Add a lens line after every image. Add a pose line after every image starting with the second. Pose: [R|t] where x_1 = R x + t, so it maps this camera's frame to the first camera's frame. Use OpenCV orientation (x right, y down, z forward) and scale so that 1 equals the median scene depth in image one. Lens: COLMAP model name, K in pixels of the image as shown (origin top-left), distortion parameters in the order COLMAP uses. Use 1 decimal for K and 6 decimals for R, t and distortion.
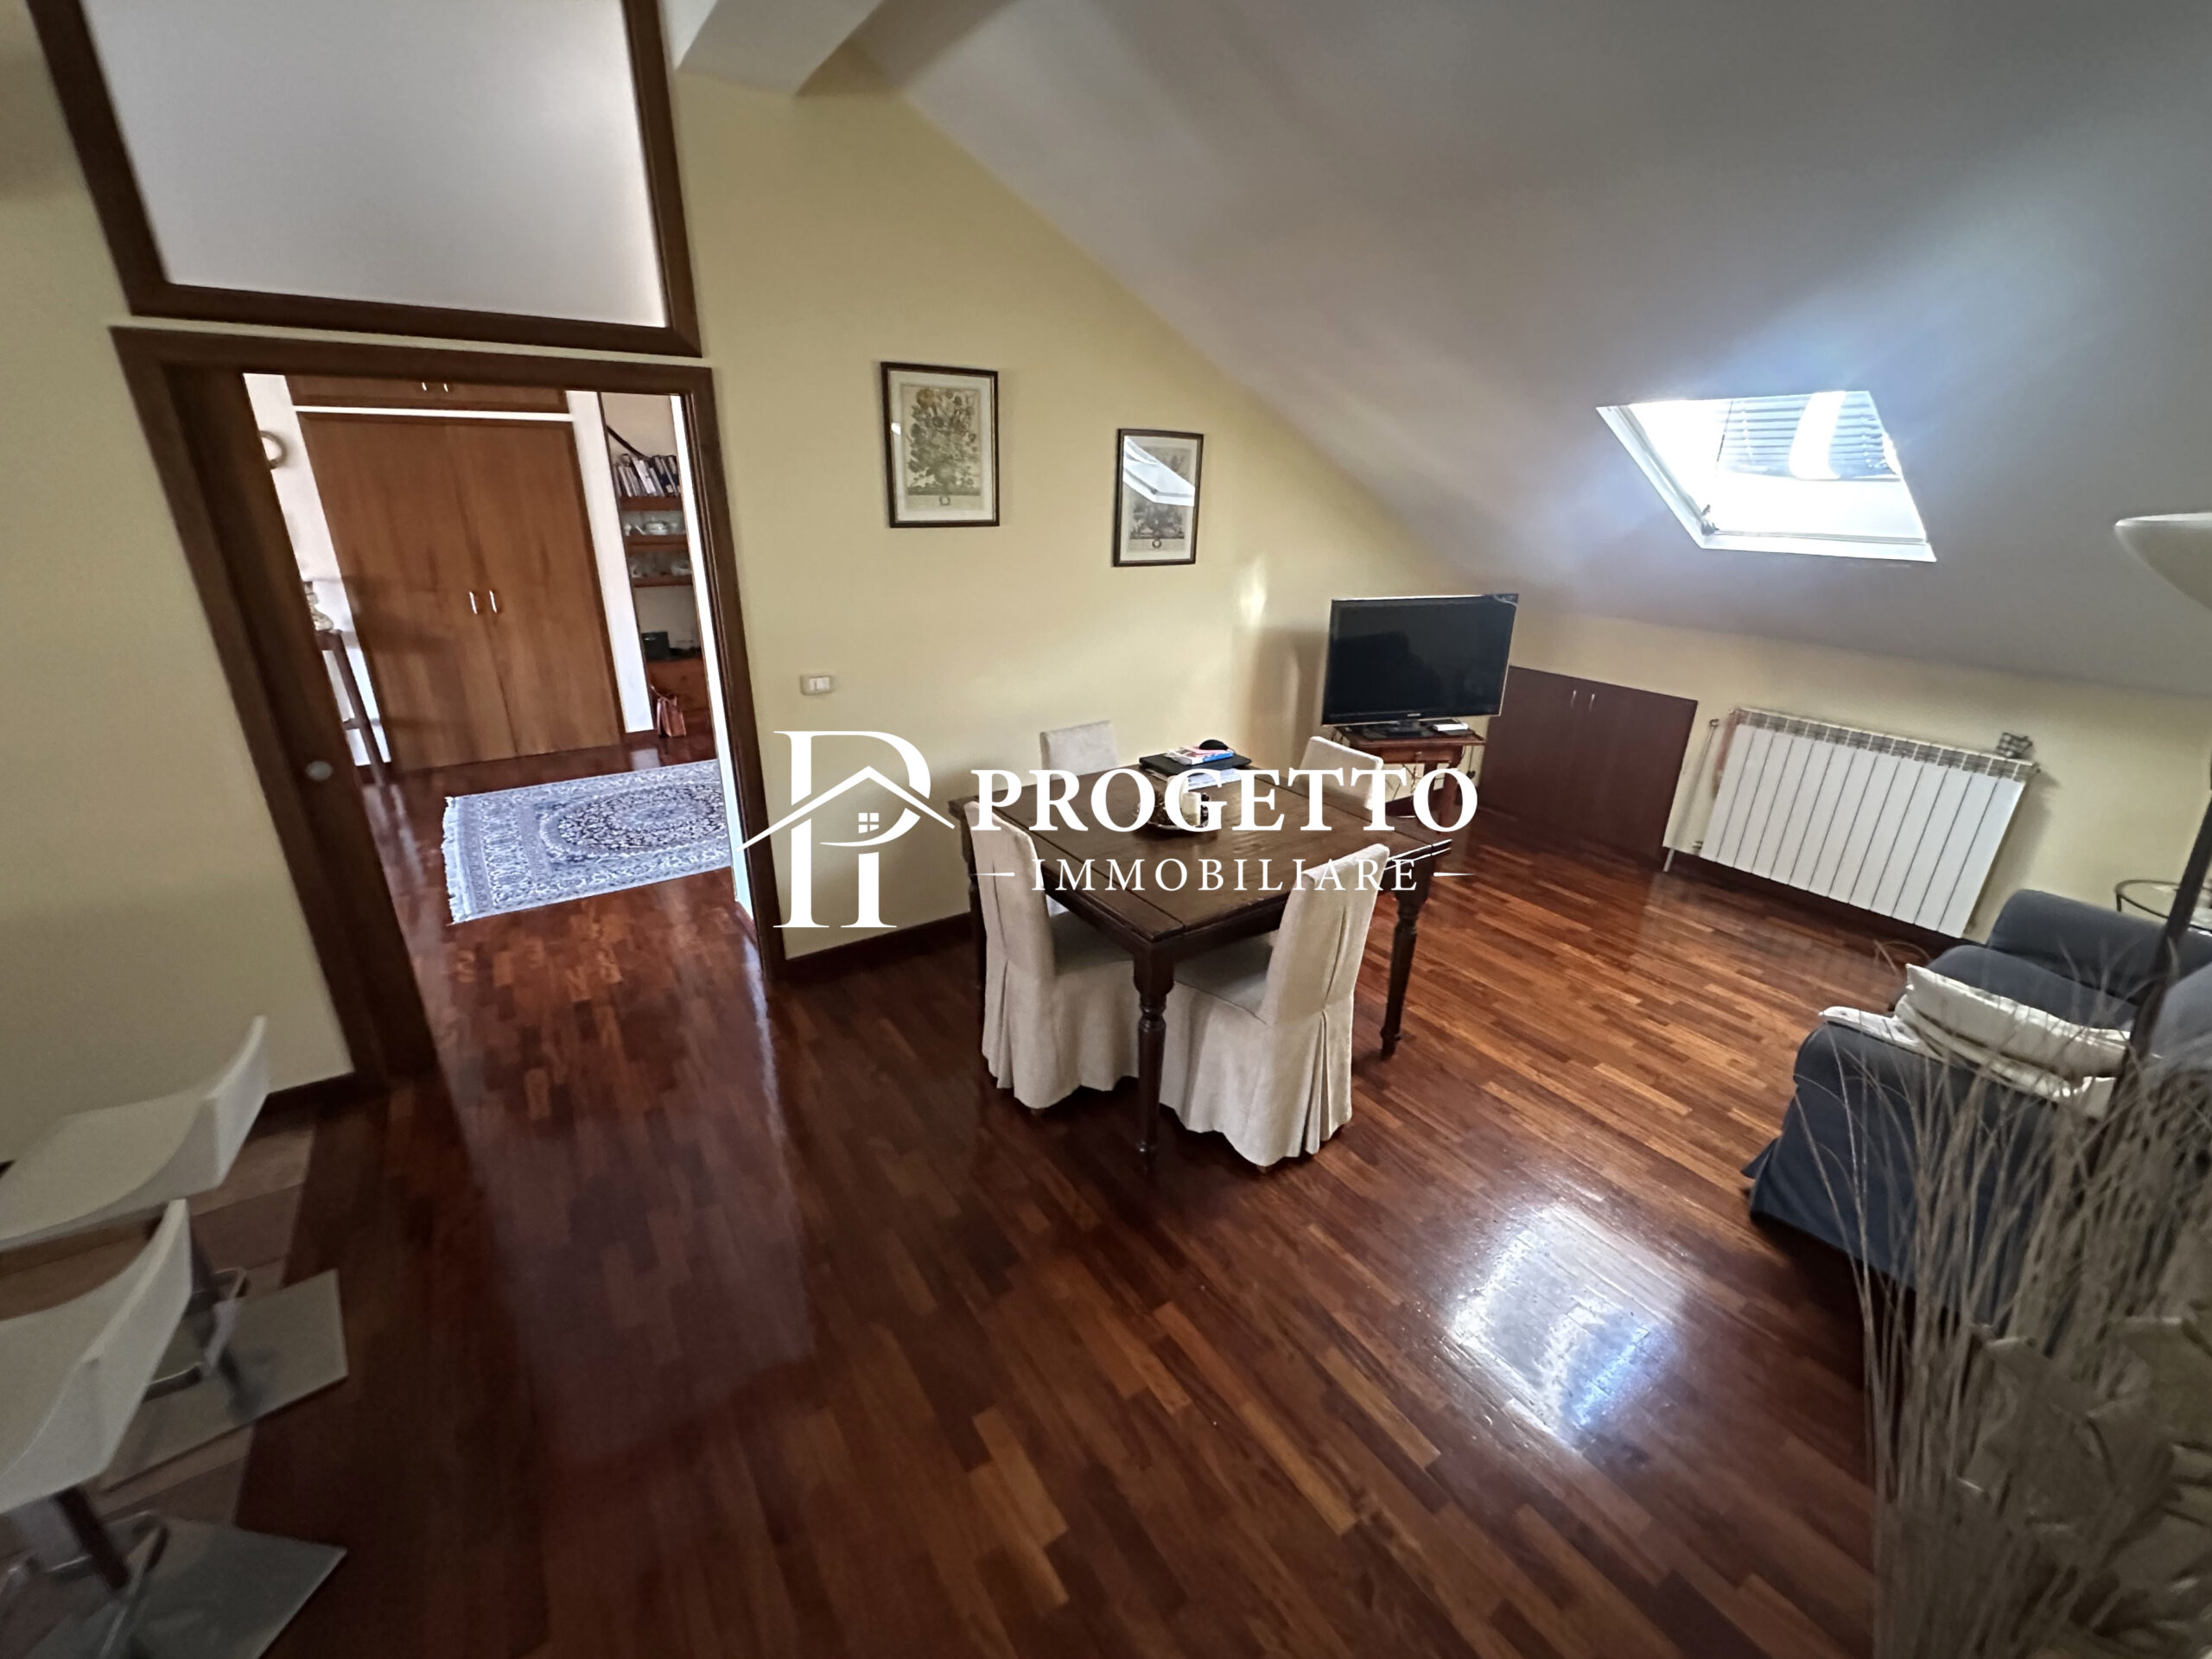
lens RADIAL K [[945.0, 0, 1106.0], [0, 945.0, 829.5], [0, 0, 1]] dist [0.001120, 0.000114]
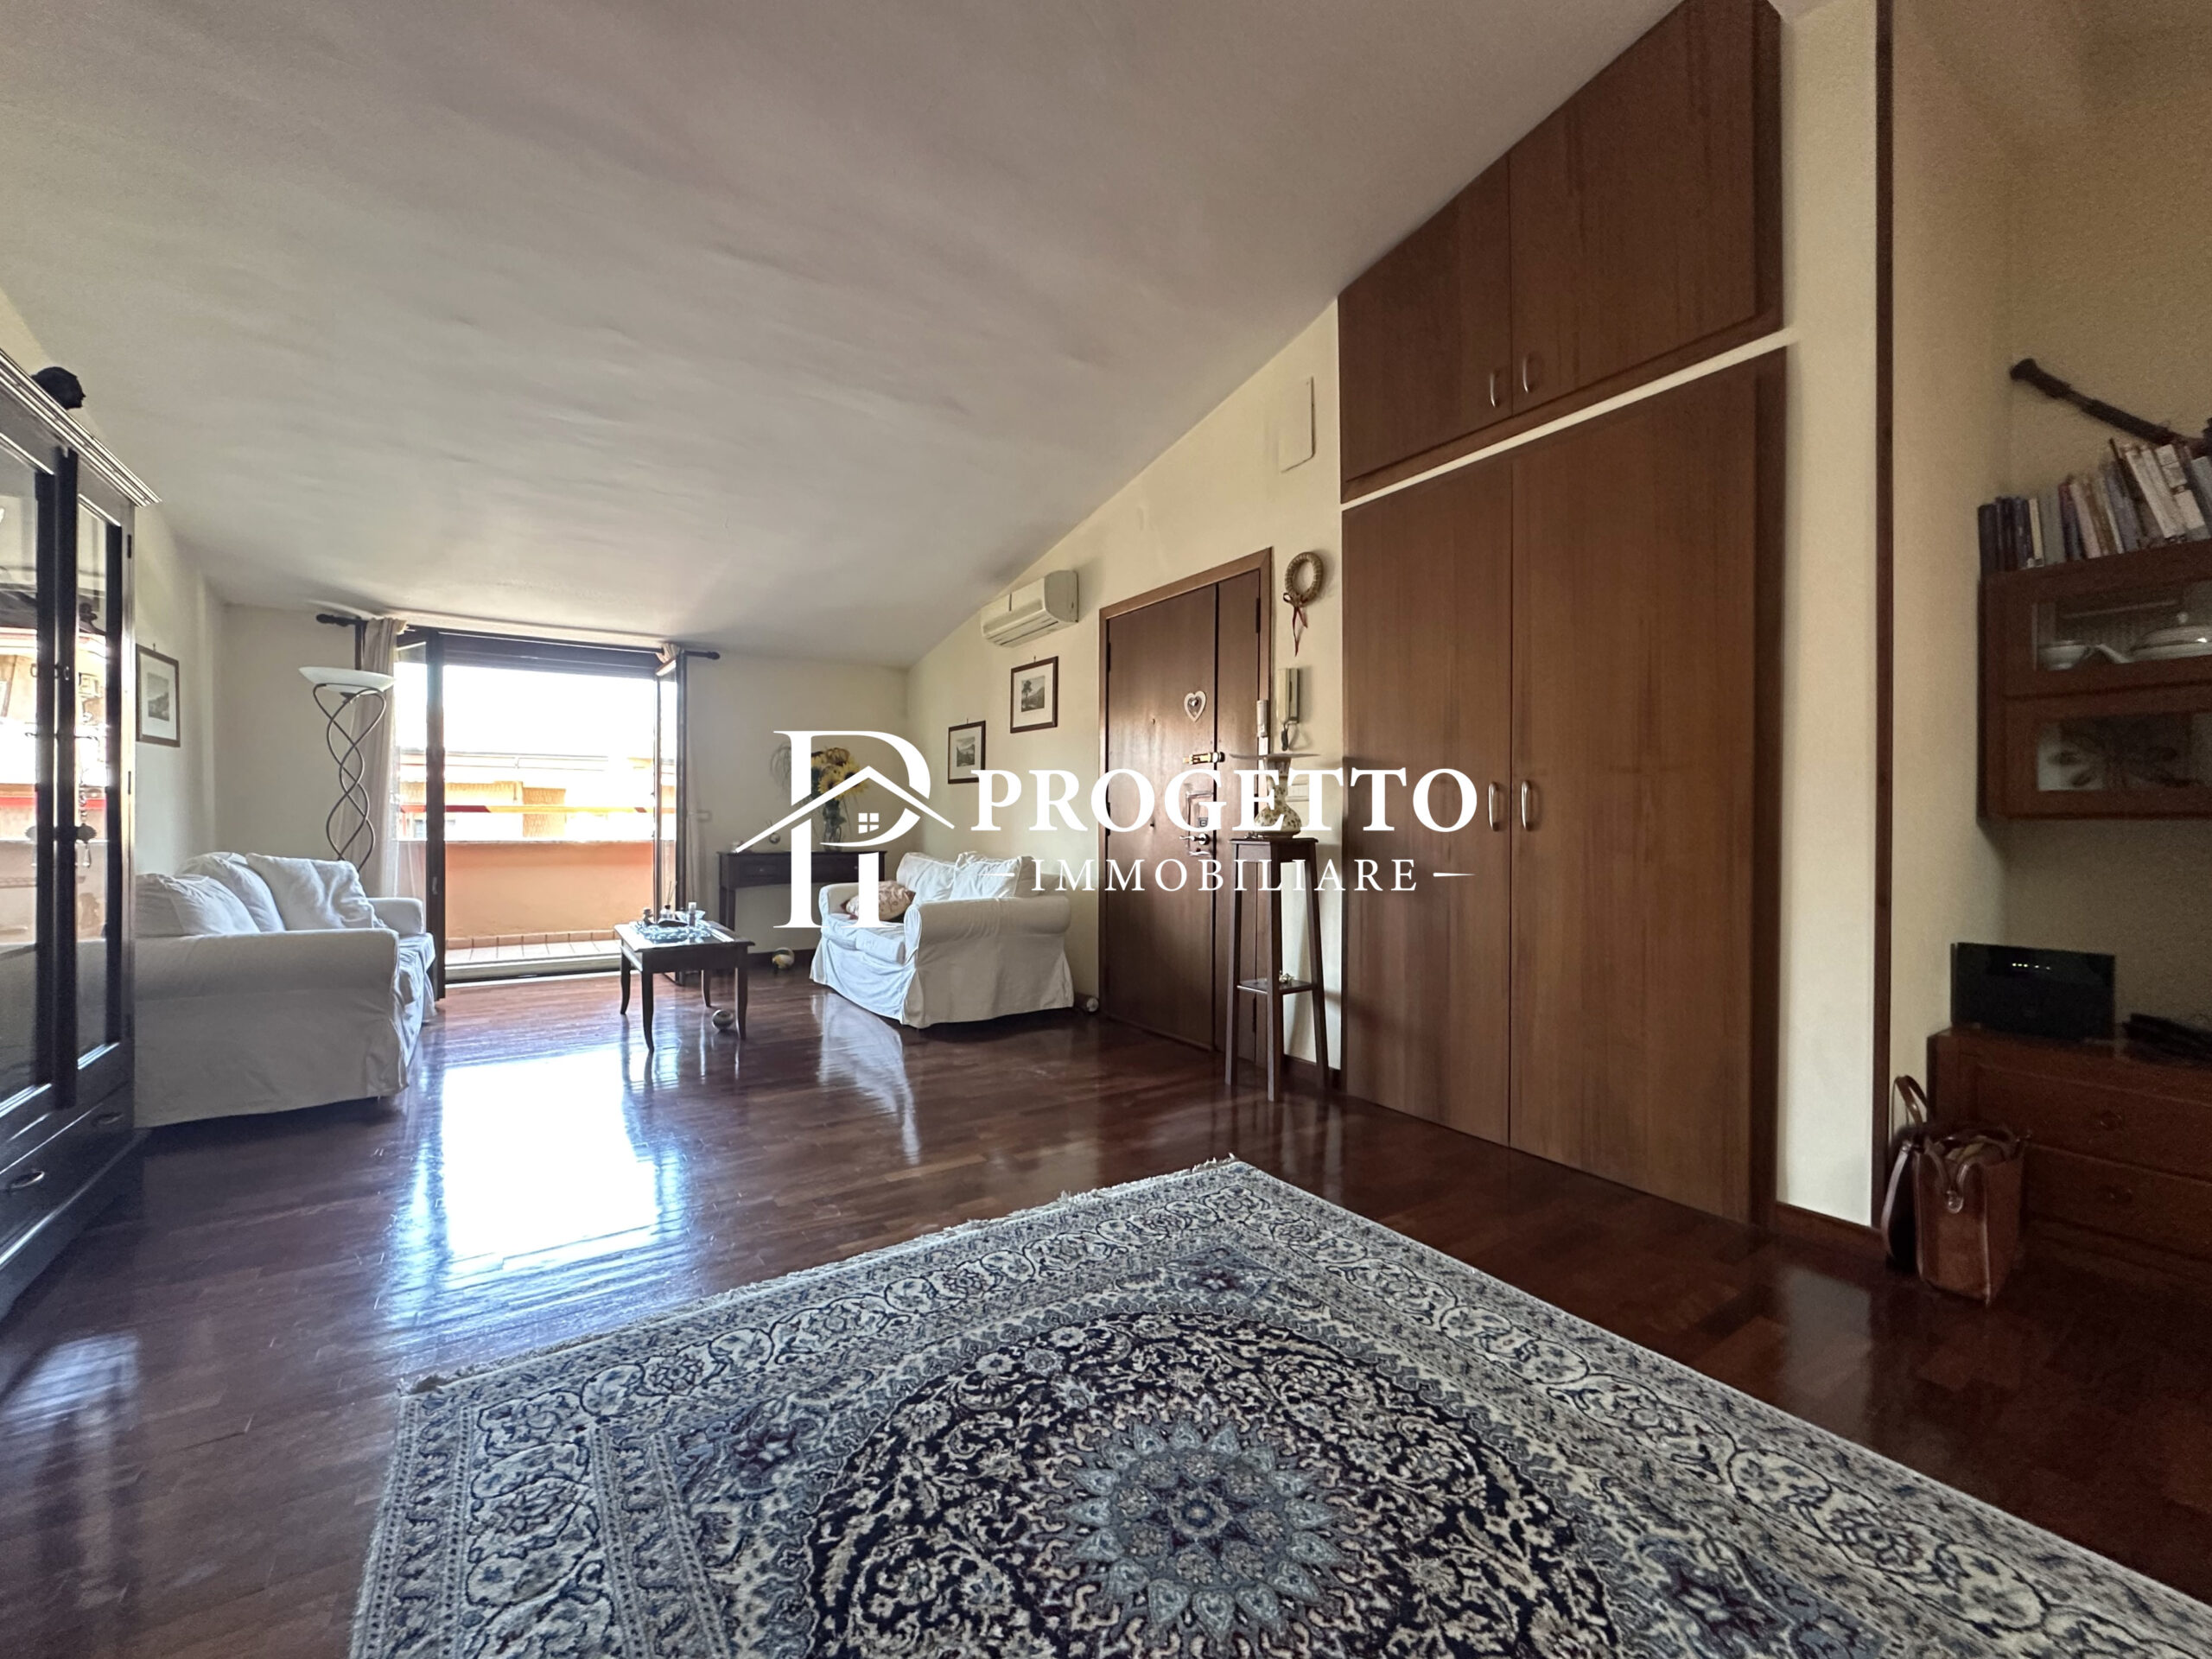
lens RADIAL K [[902.9, 0, 1098.2], [0, 902.9, 827.1], [0, 0, 1]] dist [-0.000863, 0.000318]
pose [[-0.003338, 0.000379, -0.999994, -0.218226], [-0.355695, 0.934601, 0.001541, -0.167691], [0.934596, 0.355699, -0.002985, 0.860206]]
